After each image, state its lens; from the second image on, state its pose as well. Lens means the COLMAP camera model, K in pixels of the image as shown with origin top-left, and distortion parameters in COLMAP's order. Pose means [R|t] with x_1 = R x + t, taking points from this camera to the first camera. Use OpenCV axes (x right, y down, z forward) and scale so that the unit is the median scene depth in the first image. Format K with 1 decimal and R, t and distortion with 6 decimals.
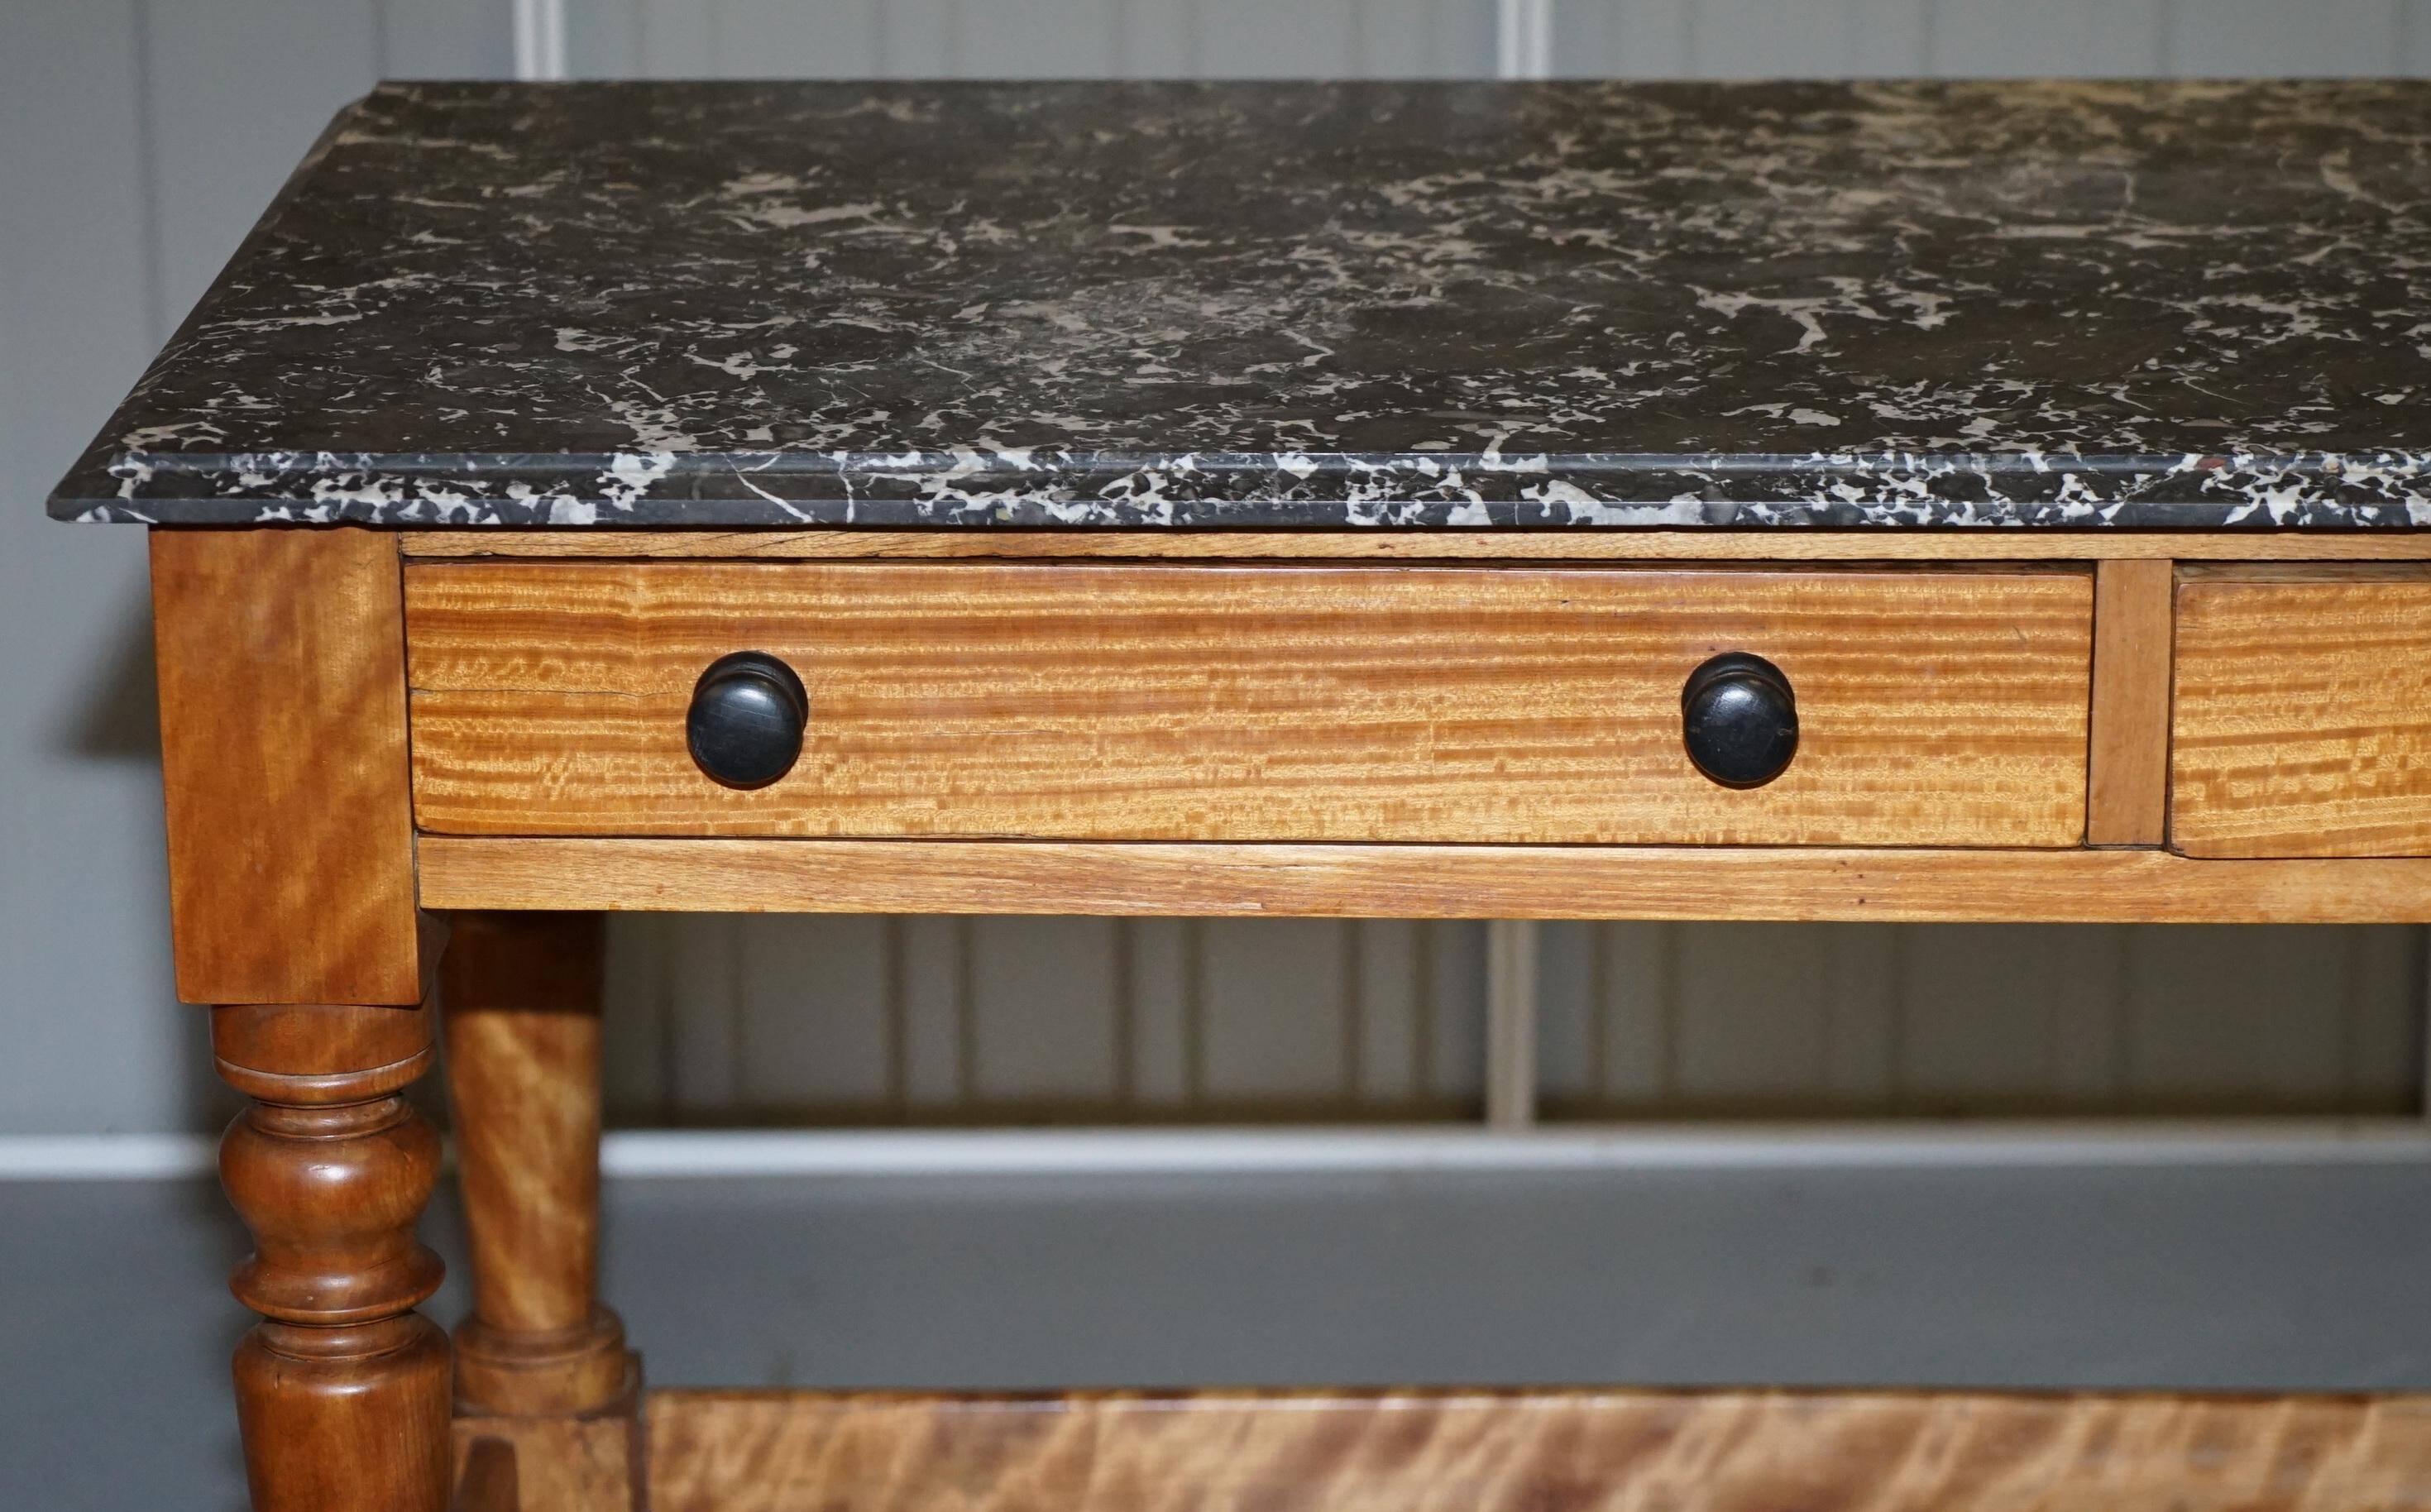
lens RADIAL K [[6579.4, 0, 1190.6], [0, 6579.4, 846.1], [0, 0, 1]] dist [-0.047547, 0.000000]
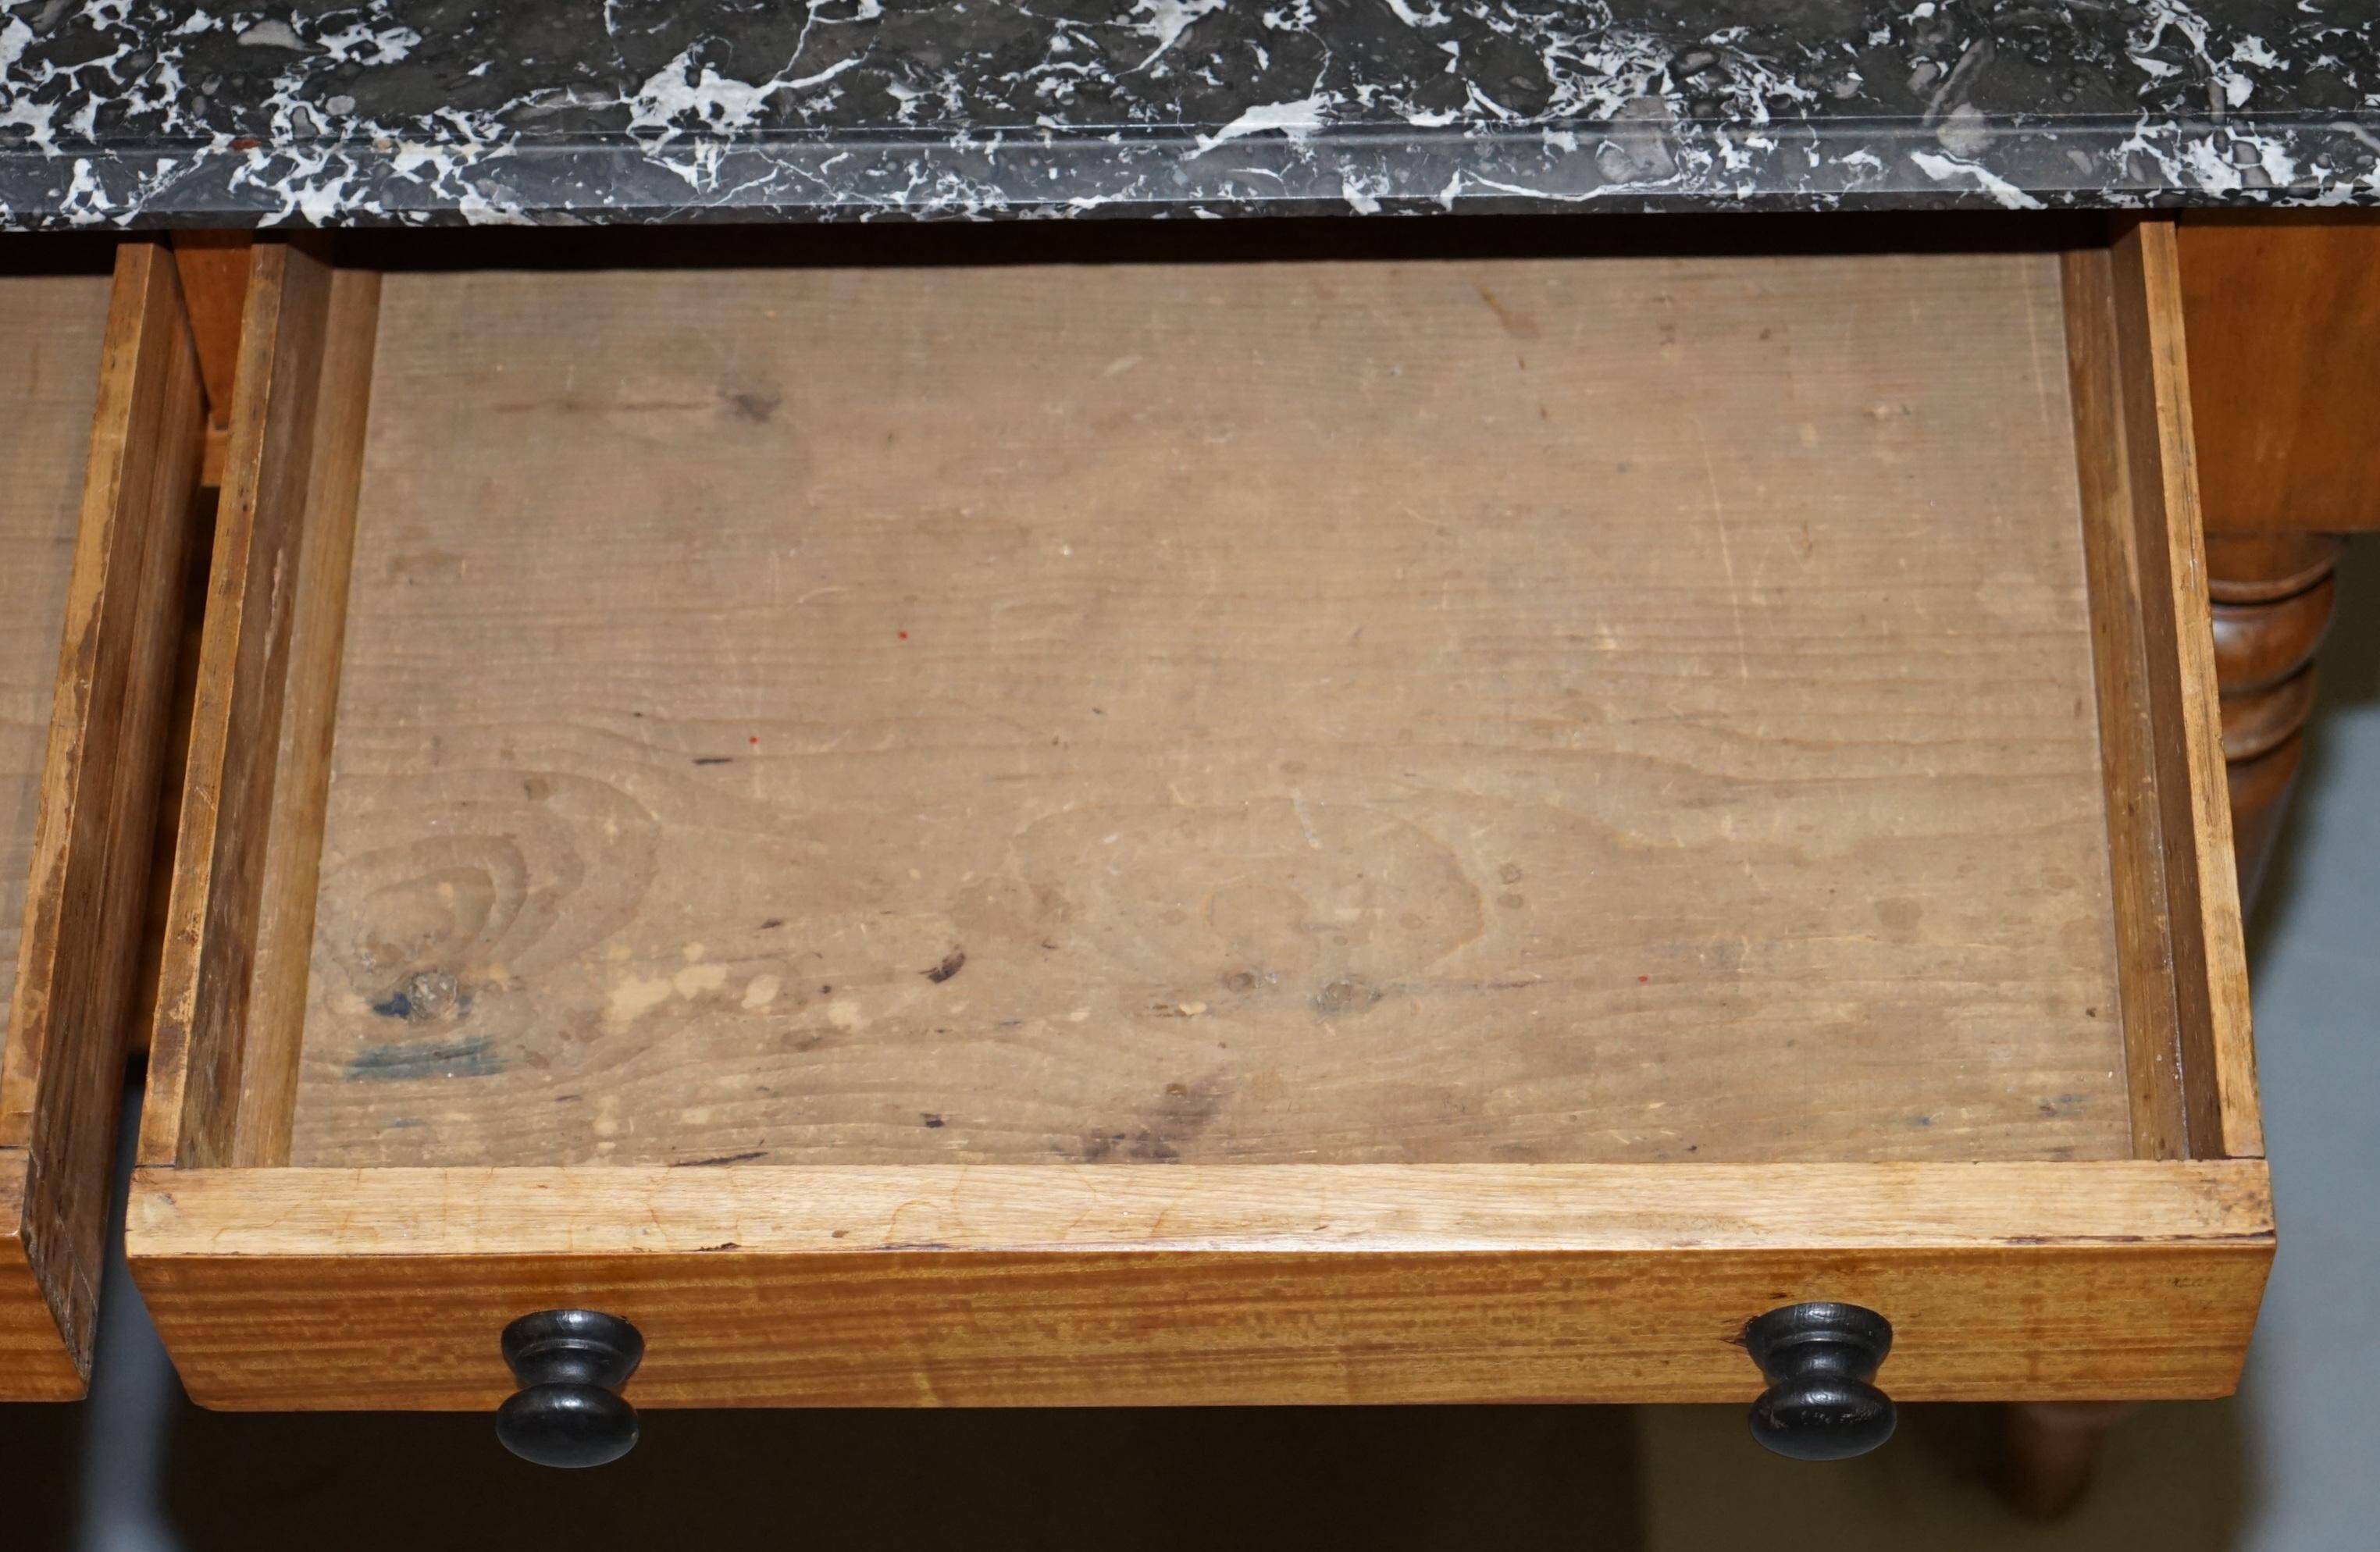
lens RADIAL K [[5248.2, 0, 1129.5], [0, 5248.2, 771.3], [0, 0, 1]] dist [-0.030063, 0.000000]
pose [[0.999692, -0.022227, -0.011038, 0.270874], [0.024440, 0.804470, 0.593490, -0.389102], [-0.004312, -0.593577, 0.804766, 0.385501]]
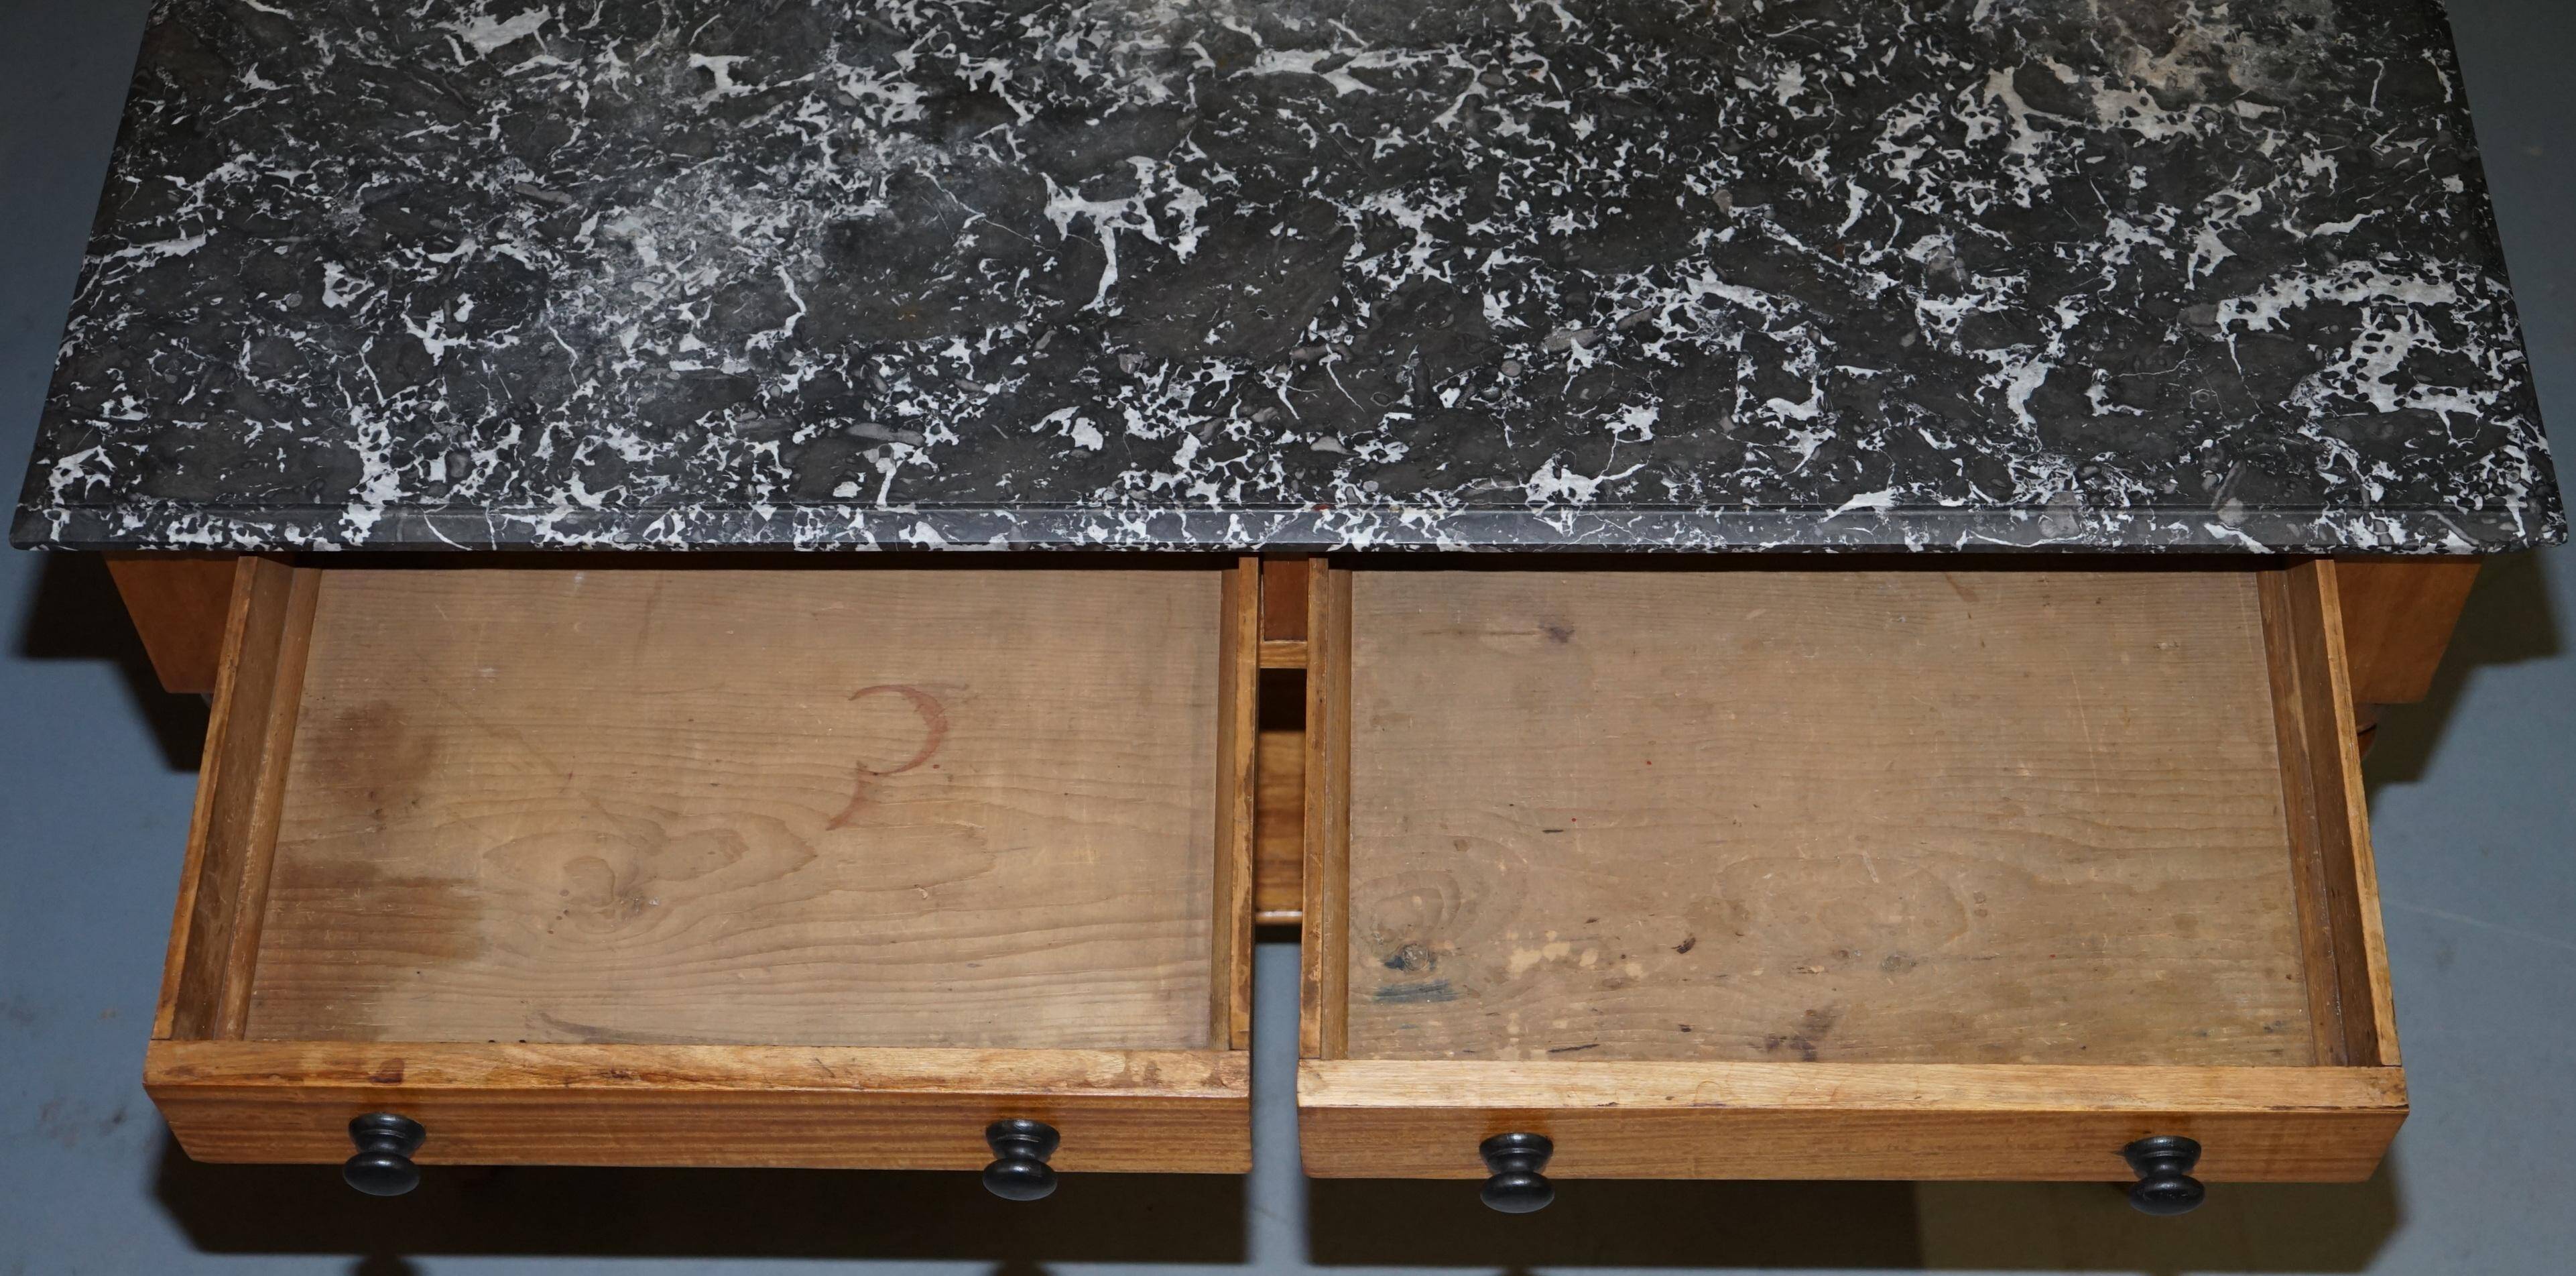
lens RADIAL K [[3433.1, 0, 1256.7], [0, 3433.1, 788.2], [0, 0, 1]] dist [-0.028278, 0.000000]
pose [[0.999911, -0.012068, -0.005676, 0.139800], [0.012907, 0.768532, 0.639681, -0.536877], [-0.003358, -0.639698, 0.768619, 0.293200]]
